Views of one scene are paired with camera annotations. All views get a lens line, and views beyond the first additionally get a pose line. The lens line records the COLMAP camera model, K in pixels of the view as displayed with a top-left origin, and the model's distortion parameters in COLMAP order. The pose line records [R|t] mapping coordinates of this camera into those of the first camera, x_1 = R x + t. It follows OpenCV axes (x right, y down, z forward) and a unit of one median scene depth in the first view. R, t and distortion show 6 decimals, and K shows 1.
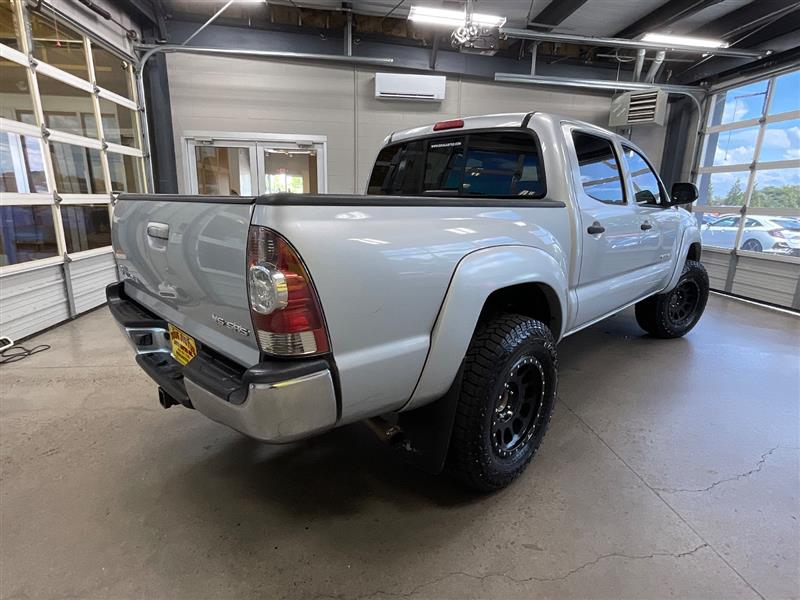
lens RADIAL K [[427.2, 0, 404.4], [0, 427.2, 299.2], [0, 0, 1]] dist [-0.001339, 0.004103]
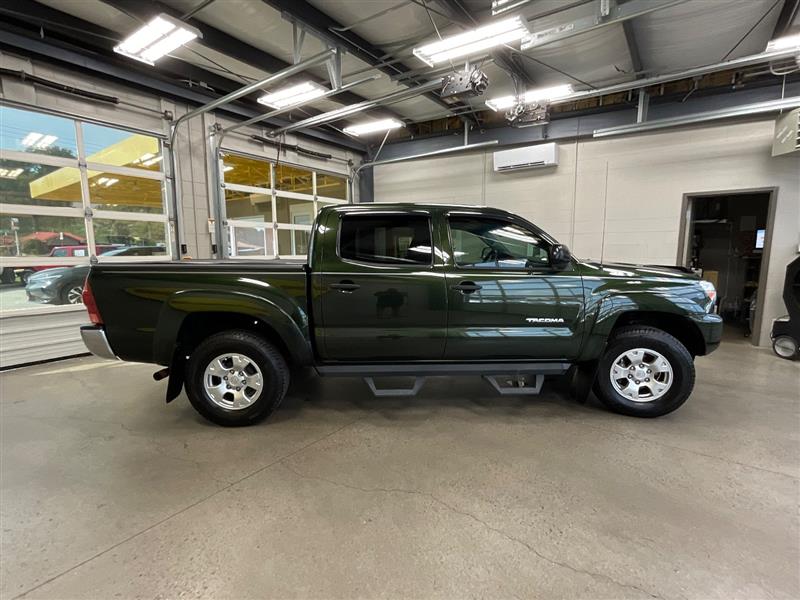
lens RADIAL K [[384.2, 0, 402.8], [0, 384.2, 303.1], [0, 0, 1]] dist [0.006523, -0.001569]
pose [[0.733978, 0.068281, -0.675732, 0.579268], [-0.138953, 0.988985, -0.050996, -0.018719], [0.664807, 0.131325, 0.735381, 0.093657]]
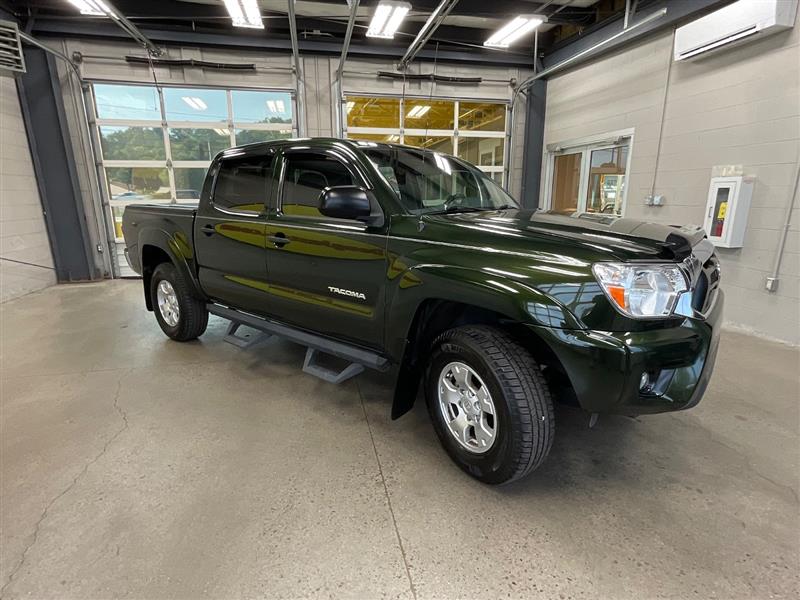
lens RADIAL K [[427.2, 0, 403.5], [0, 427.2, 298.4], [0, 0, 1]] dist [-0.001339, 0.004103]
pose [[0.104929, 0.216806, -0.970559, 0.794047], [-0.227811, 0.955235, 0.188754, -0.136908], [0.968035, 0.201299, 0.149623, 0.598816]]
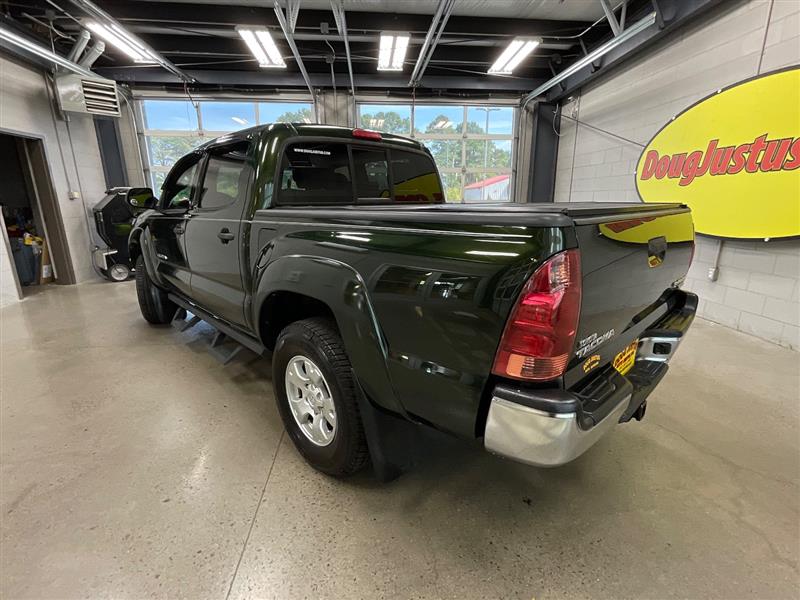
lens RADIAL K [[384.2, 0, 401.4], [0, 384.2, 298.2], [0, 0, 1]] dist [0.006523, -0.001569]
pose [[0.025827, -0.269459, 0.962666, -0.422375], [0.231732, 0.938370, 0.256441, -0.108644], [-0.972437, 0.216457, 0.086678, 0.423783]]
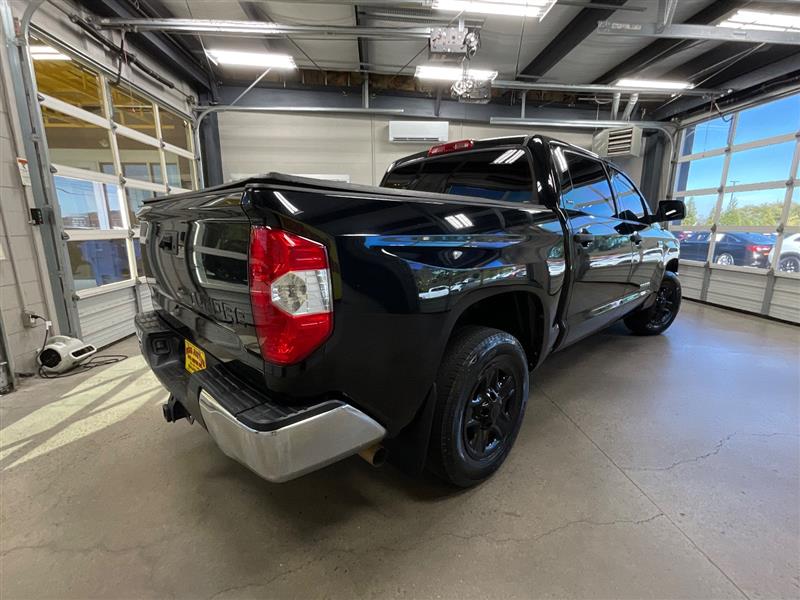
lens RADIAL K [[371.9, 0, 403.8], [0, 371.9, 300.5], [0, 0, 1]] dist [-0.003128, 0.004714]
pose [[0.998755, -0.016181, -0.047182, 0.016085], [0.014705, 0.999396, -0.031476, 0.003238], [0.047662, 0.030743, 0.998390, -0.020347]]
